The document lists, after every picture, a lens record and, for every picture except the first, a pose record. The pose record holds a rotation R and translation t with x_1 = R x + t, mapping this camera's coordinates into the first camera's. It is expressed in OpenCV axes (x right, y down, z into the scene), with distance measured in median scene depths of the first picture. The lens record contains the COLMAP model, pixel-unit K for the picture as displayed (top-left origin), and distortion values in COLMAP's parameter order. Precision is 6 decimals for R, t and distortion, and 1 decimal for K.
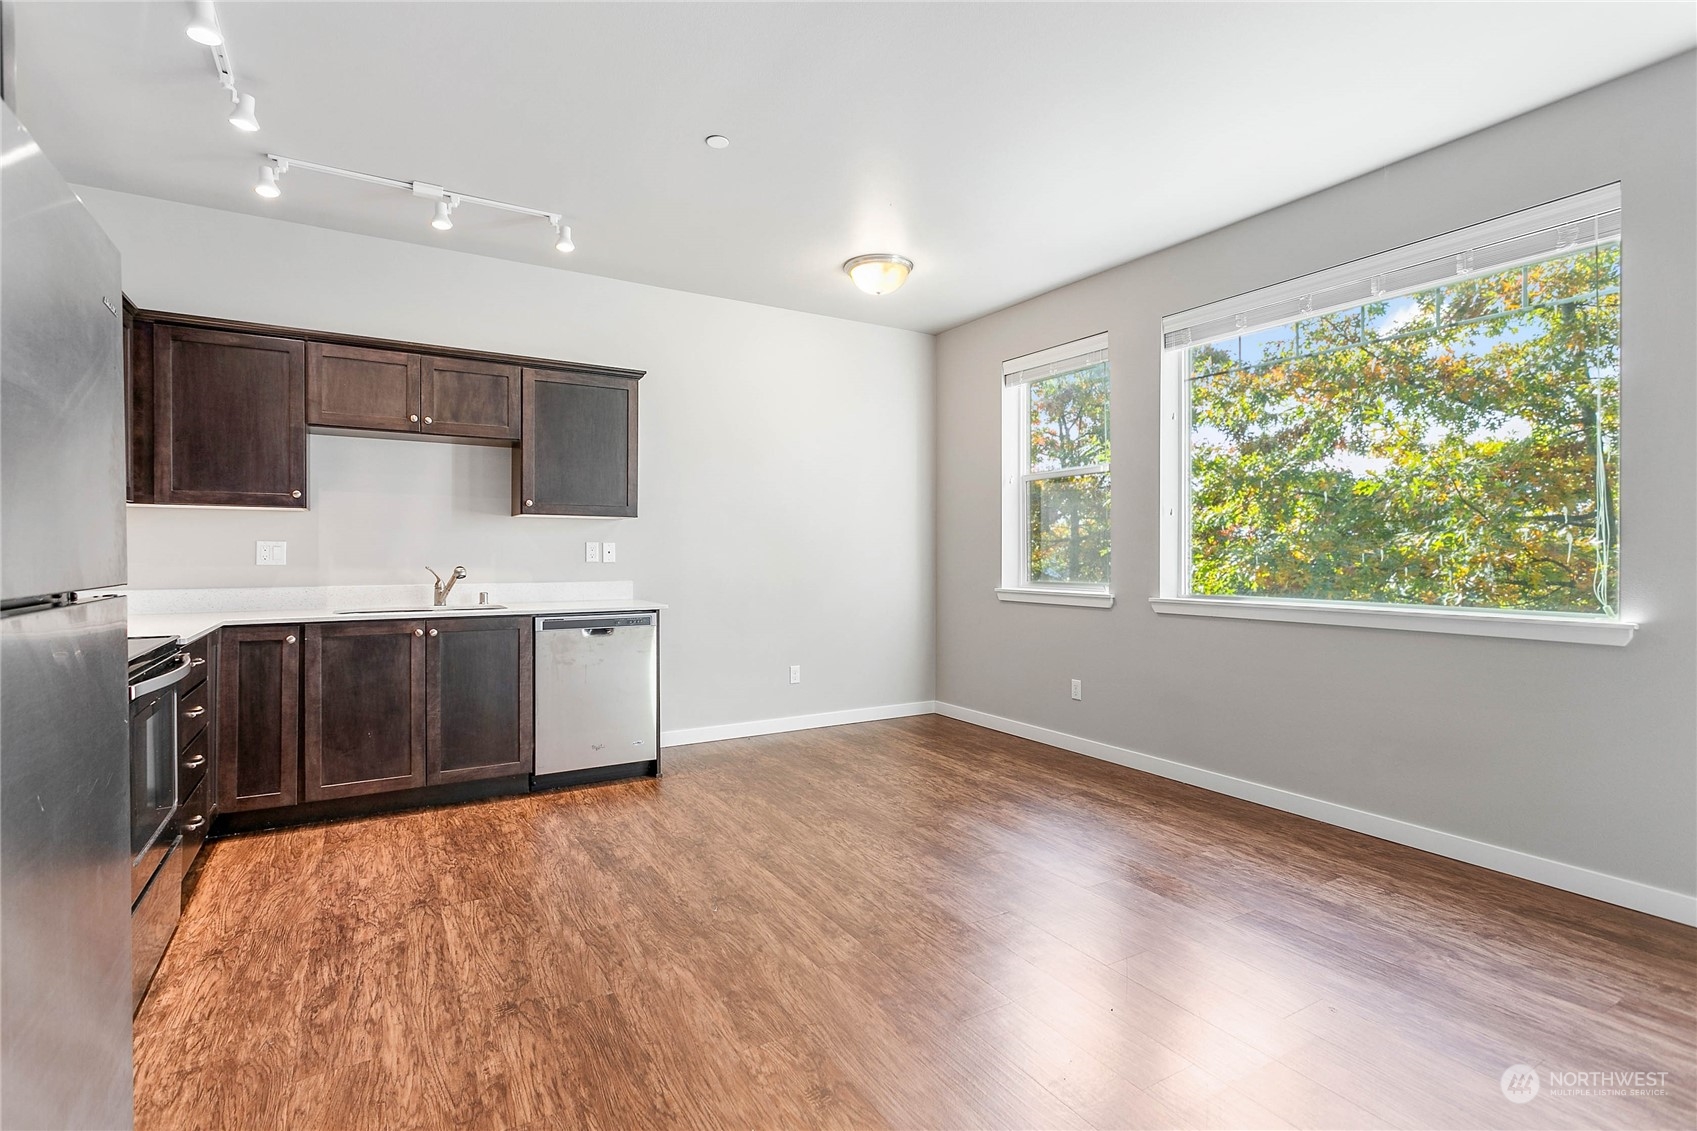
lens RADIAL K [[804.7, 0, 846.4], [0, 804.7, 556.8], [0, 0, 1]] dist [0.001699, 0.001841]
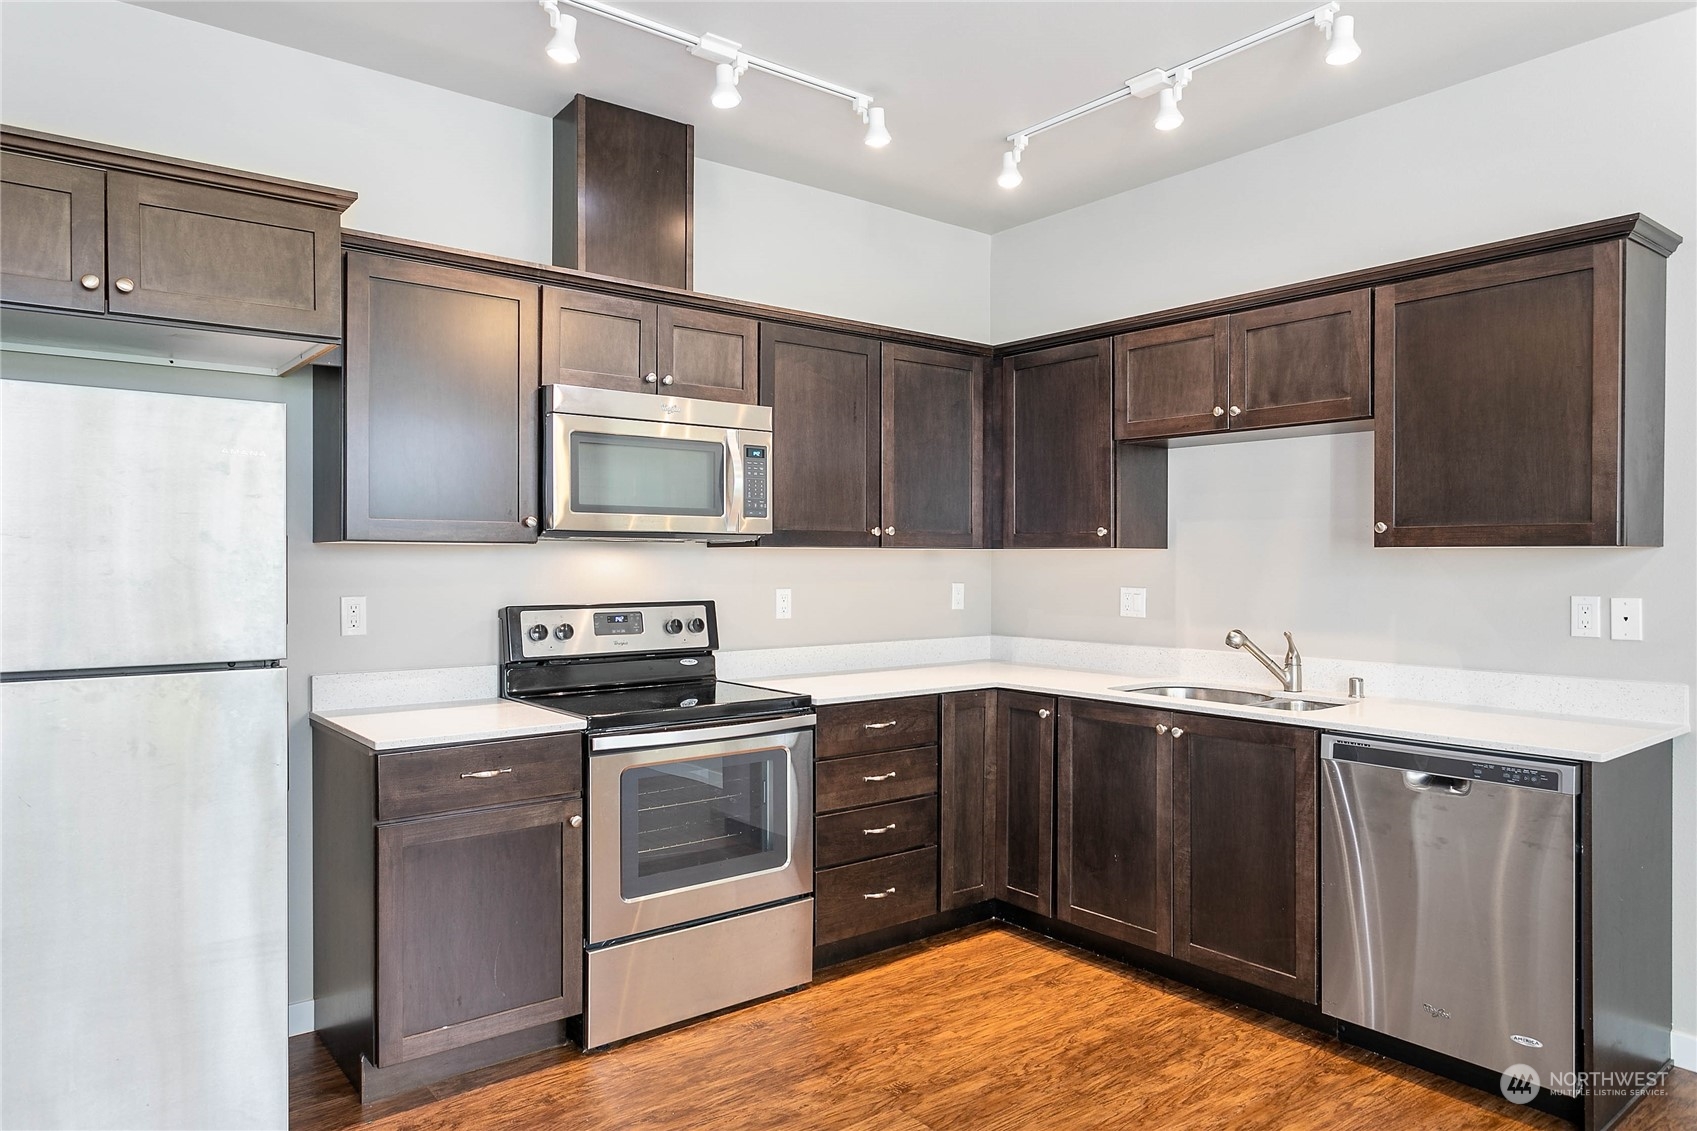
lens RADIAL K [[1086.3, 0, 840.3], [0, 1086.3, 566.6], [0, 0, 1]] dist [-0.002446, 0.011830]
pose [[0.131569, 0.005353, -0.991292, 0.371382], [-0.006010, 0.999971, 0.004602, -0.049734], [0.991289, 0.005352, 0.131598, 0.643284]]
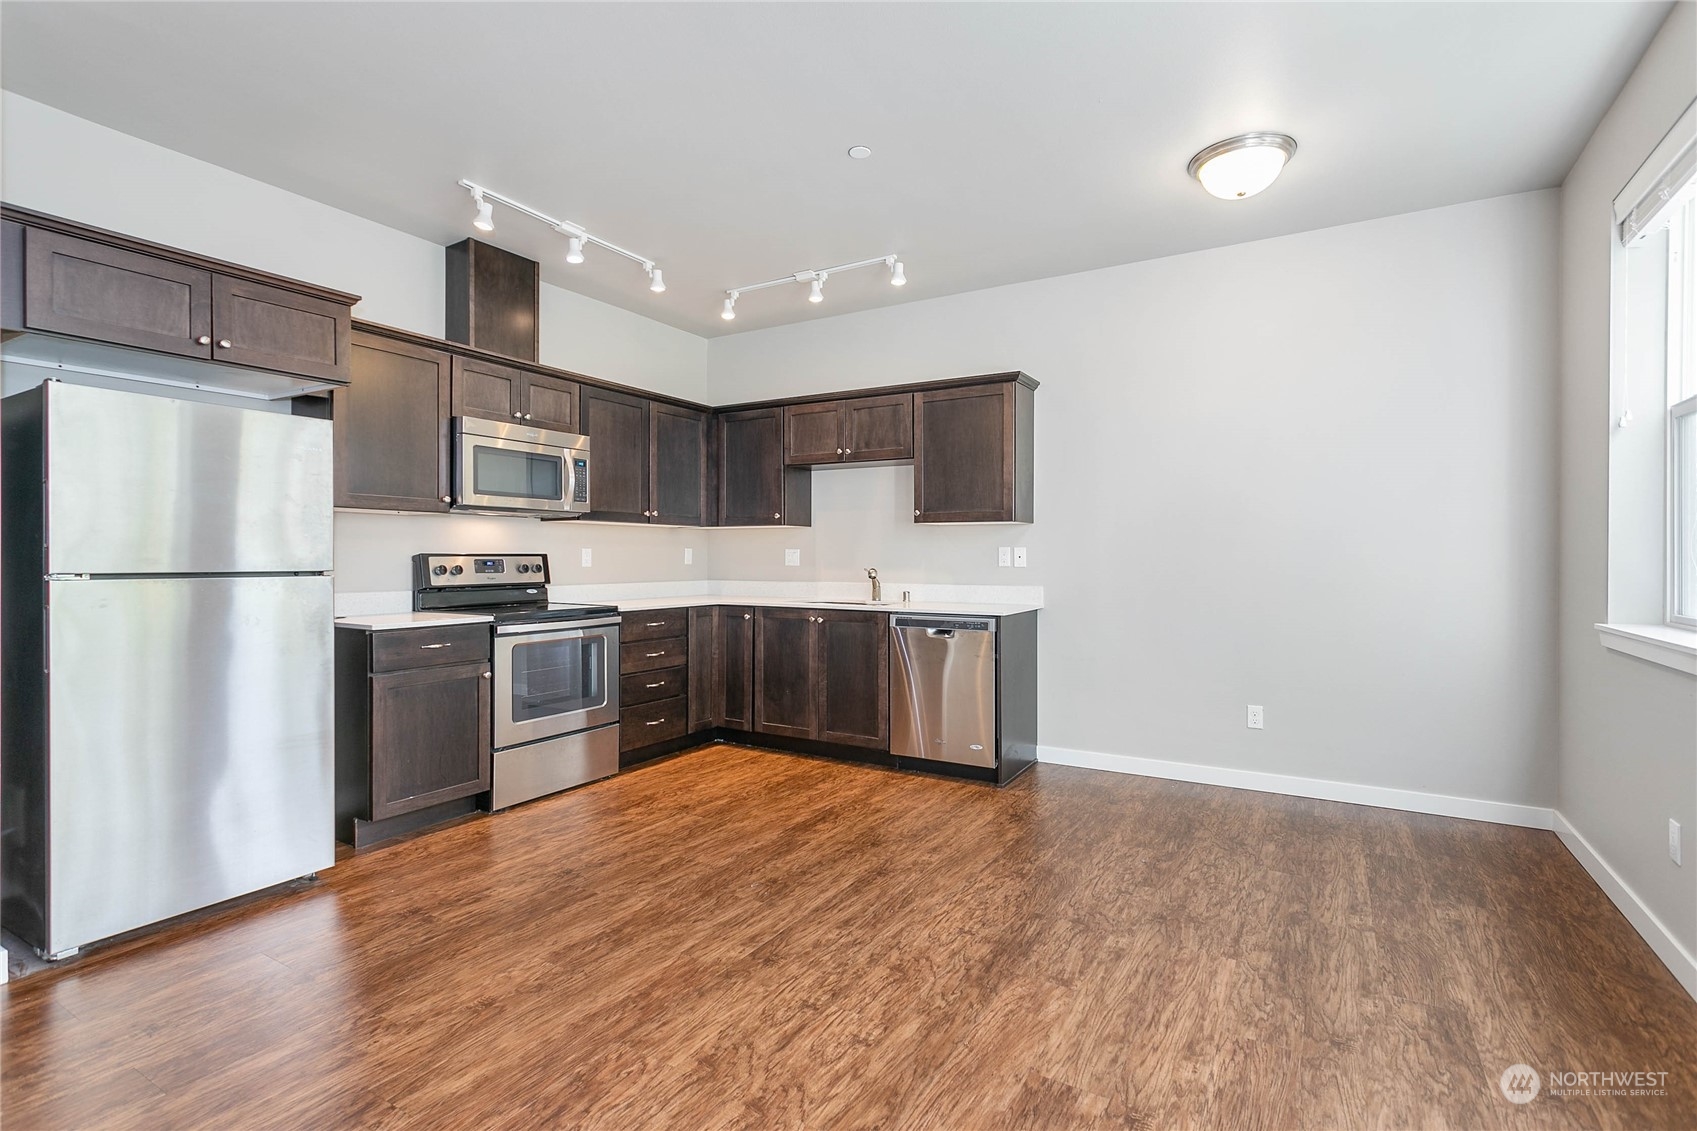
lens RADIAL K [[804.7, 0, 843.7], [0, 804.7, 558.3], [0, 0, 1]] dist [0.001699, 0.001841]
pose [[0.472280, 0.001434, -0.881447, 0.665660], [-0.005591, 0.999983, -0.001369, -0.001934], [0.881431, 0.005574, 0.472280, 0.463183]]
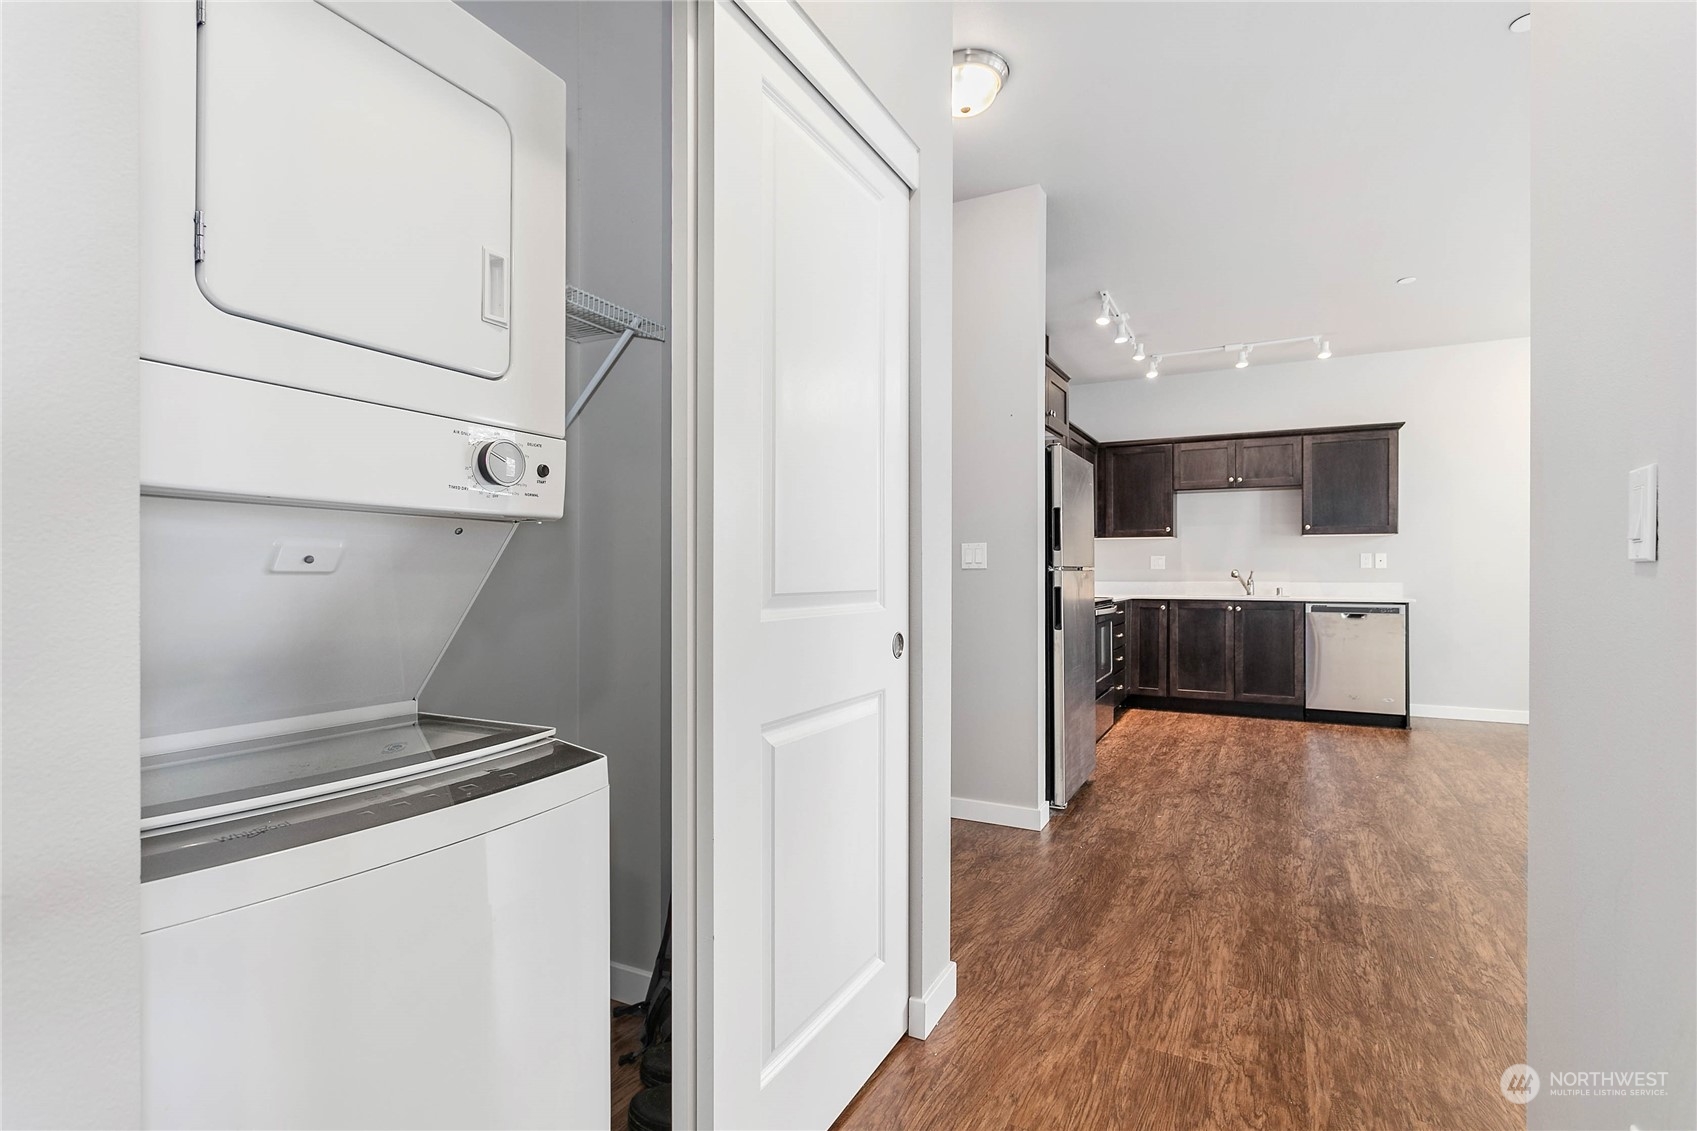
lens RADIAL K [[804.7, 0, 843.5], [0, 804.7, 567.9], [0, 0, 1]] dist [0.001699, 0.001841]
pose [[0.512617, -0.002518, -0.858614, 0.533313], [-0.003383, 0.999982, -0.004952, 0.021764], [0.858611, 0.005443, 0.512599, -0.593973]]
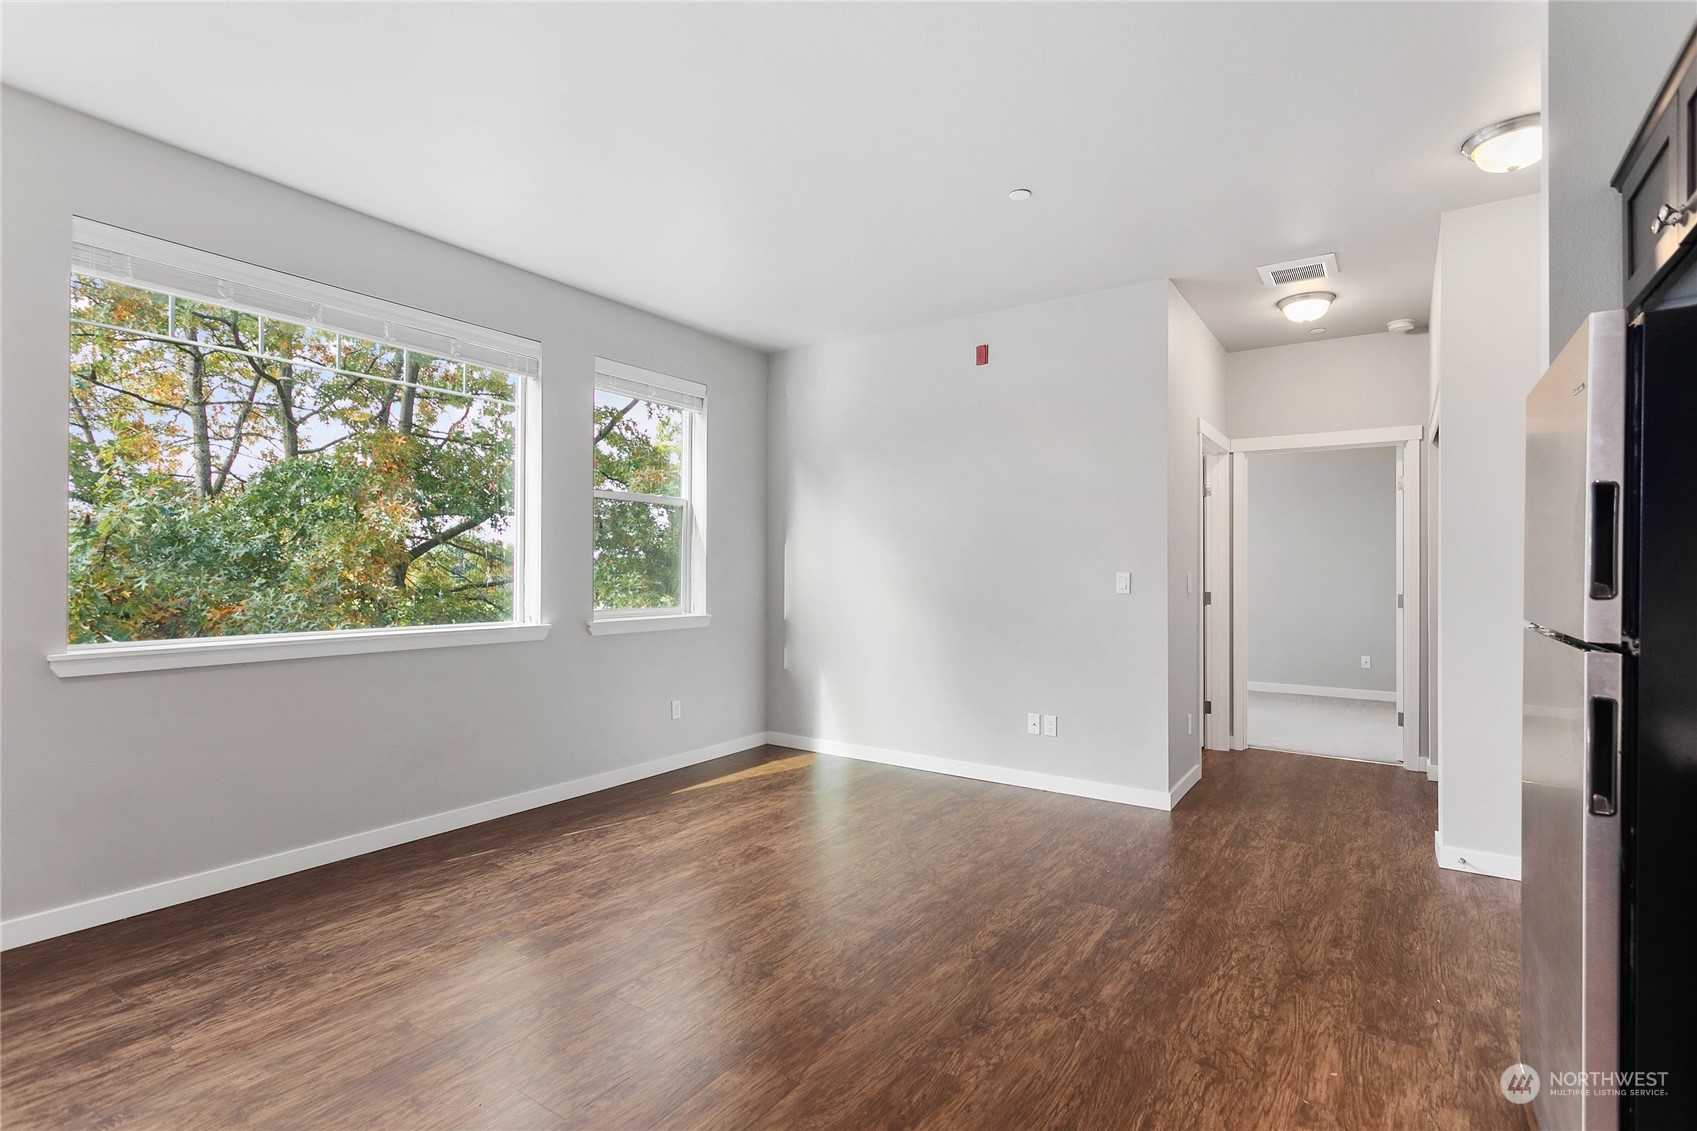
lens RADIAL K [[804.7, 0, 842.0], [0, 804.7, 575.0], [0, 0, 1]] dist [0.001699, 0.001841]
pose [[-0.413796, -0.005713, 0.910352, -0.551615], [-0.002215, 0.999984, 0.005269, -0.019589], [-0.910367, 0.000164, -0.413802, 0.881084]]
